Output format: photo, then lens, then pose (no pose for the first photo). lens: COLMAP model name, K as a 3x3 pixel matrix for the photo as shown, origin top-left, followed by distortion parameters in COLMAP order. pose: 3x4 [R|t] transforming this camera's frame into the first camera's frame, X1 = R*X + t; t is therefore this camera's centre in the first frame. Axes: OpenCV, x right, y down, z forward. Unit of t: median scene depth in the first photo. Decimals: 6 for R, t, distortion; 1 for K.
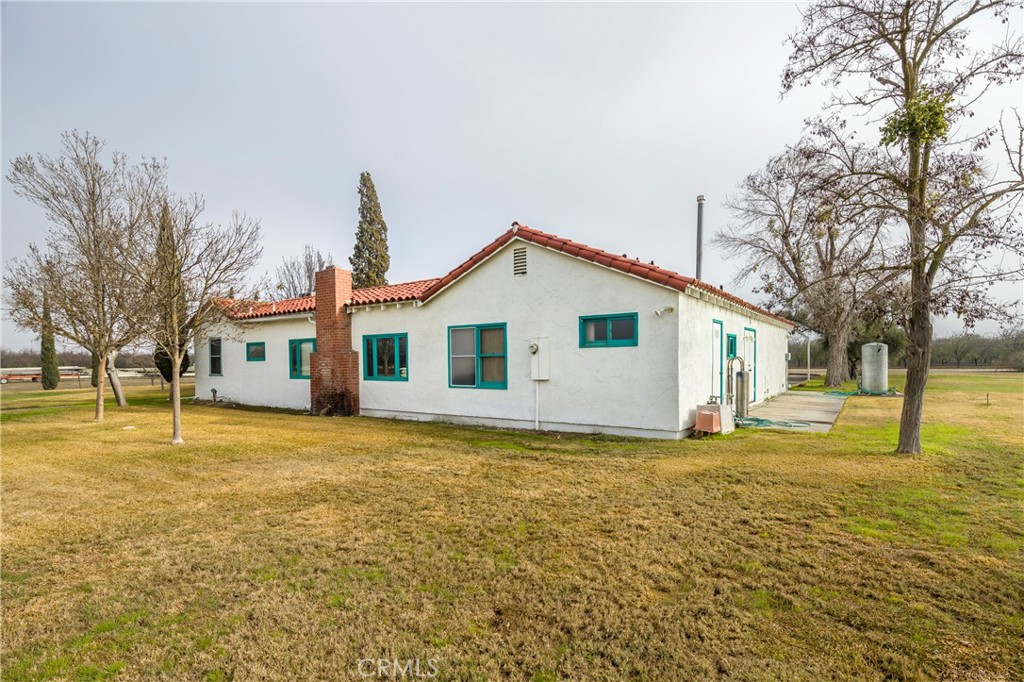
lens RADIAL K [[499.3, 0, 502.9], [0, 499.3, 346.1], [0, 0, 1]] dist [0.002265, -0.000263]
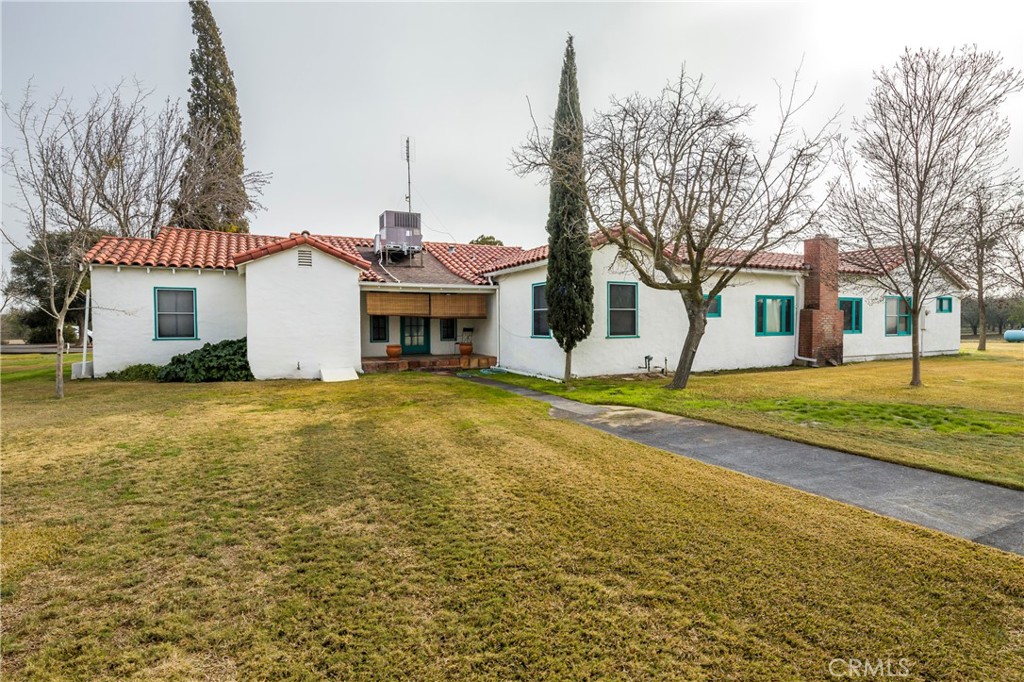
lens RADIAL K [[499.3, 0, 510.1], [0, 499.3, 331.8], [0, 0, 1]] dist [0.002265, -0.000263]
pose [[0.476897, -0.002102, 0.878957, -1.949058], [-0.019823, 0.999717, 0.013146, 0.070158], [-0.878736, -0.023693, 0.476720, 1.259391]]
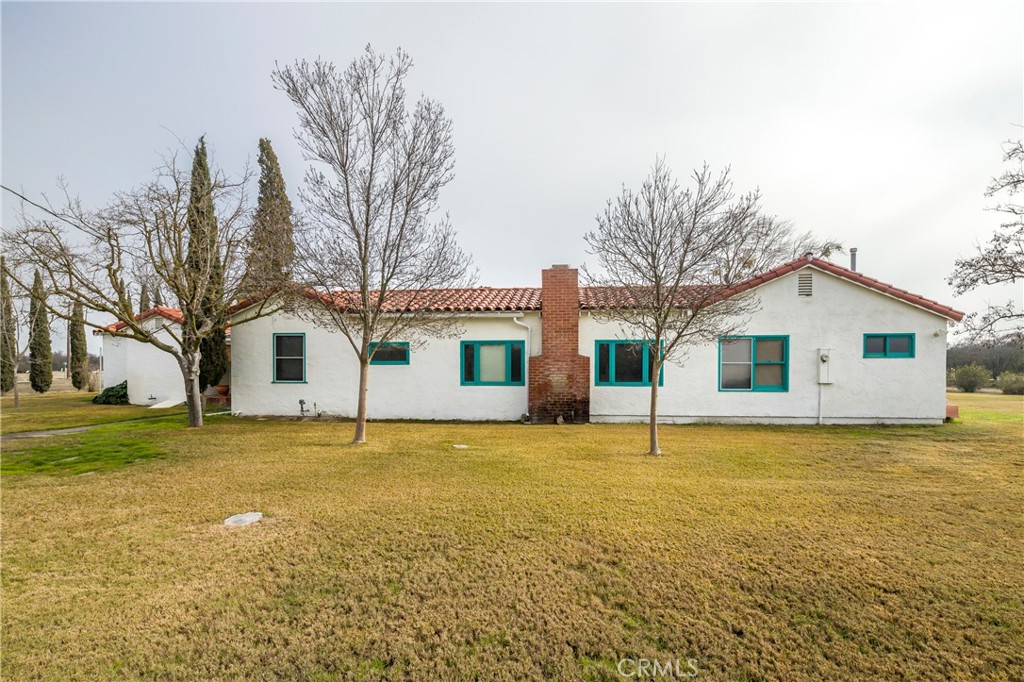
lens RADIAL K [[499.3, 0, 510.6], [0, 499.3, 351.4], [0, 0, 1]] dist [0.002265, -0.000263]
pose [[0.873473, 0.027671, 0.486086, -1.006103], [-0.023774, 0.999617, -0.014185, 0.020675], [-0.486292, 0.000834, 0.873796, 0.252678]]
